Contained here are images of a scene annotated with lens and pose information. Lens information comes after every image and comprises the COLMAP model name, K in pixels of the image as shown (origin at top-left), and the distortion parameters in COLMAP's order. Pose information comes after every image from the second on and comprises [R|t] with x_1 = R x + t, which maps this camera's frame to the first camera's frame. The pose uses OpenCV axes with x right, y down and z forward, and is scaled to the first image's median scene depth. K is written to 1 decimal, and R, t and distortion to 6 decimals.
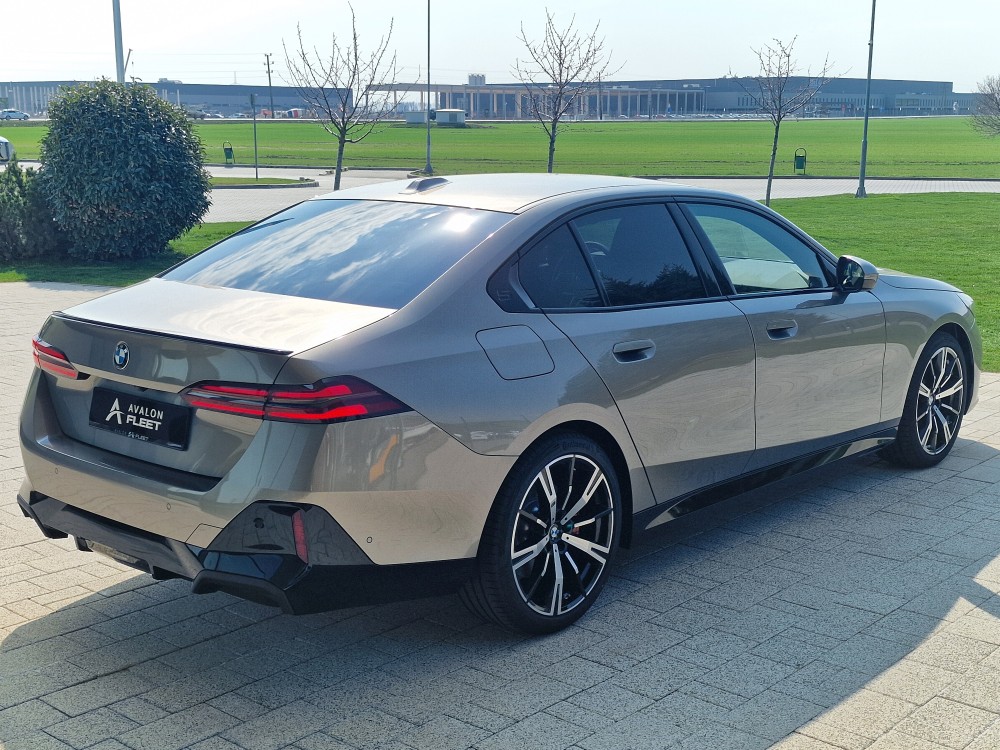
lens RADIAL K [[1313.7, 0, 500.0], [0, 1313.7, 375.0], [0, 0, 1]] dist [0.048484, 0.019468]
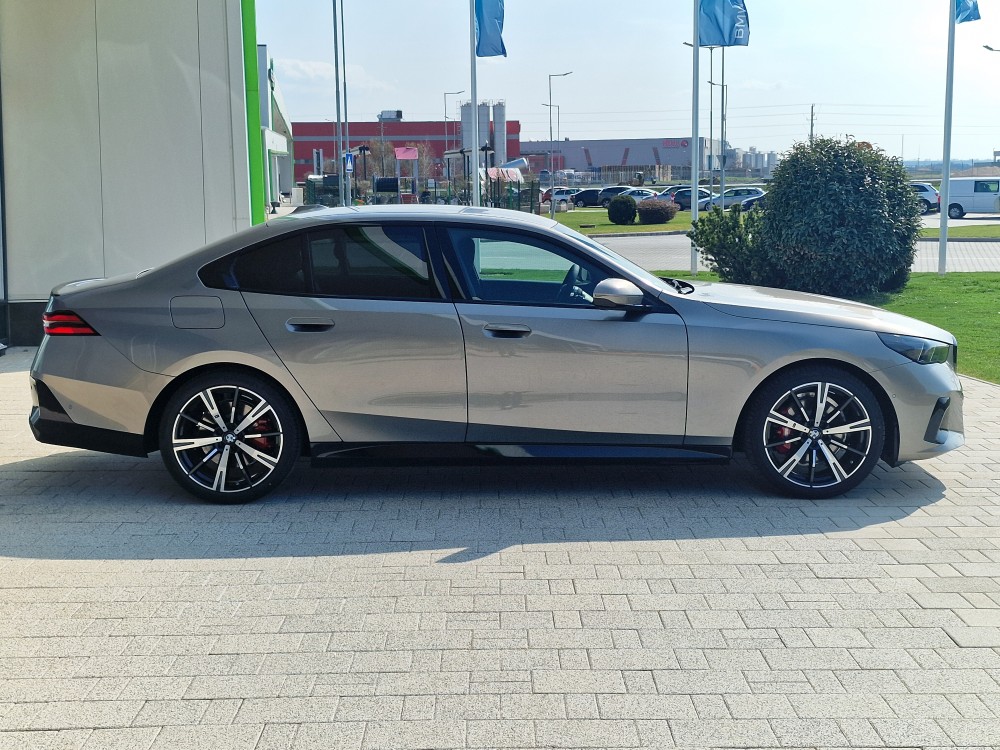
lens RADIAL K [[1313.7, 0, 500.0], [0, 1313.7, 375.0], [0, 0, 1]] dist [0.048484, 0.019468]
pose [[0.703670, 0.102404, -0.703108, 1.289148], [-0.131758, 0.991203, 0.012501, -0.009972], [0.698203, 0.083844, 0.710973, 0.144473]]
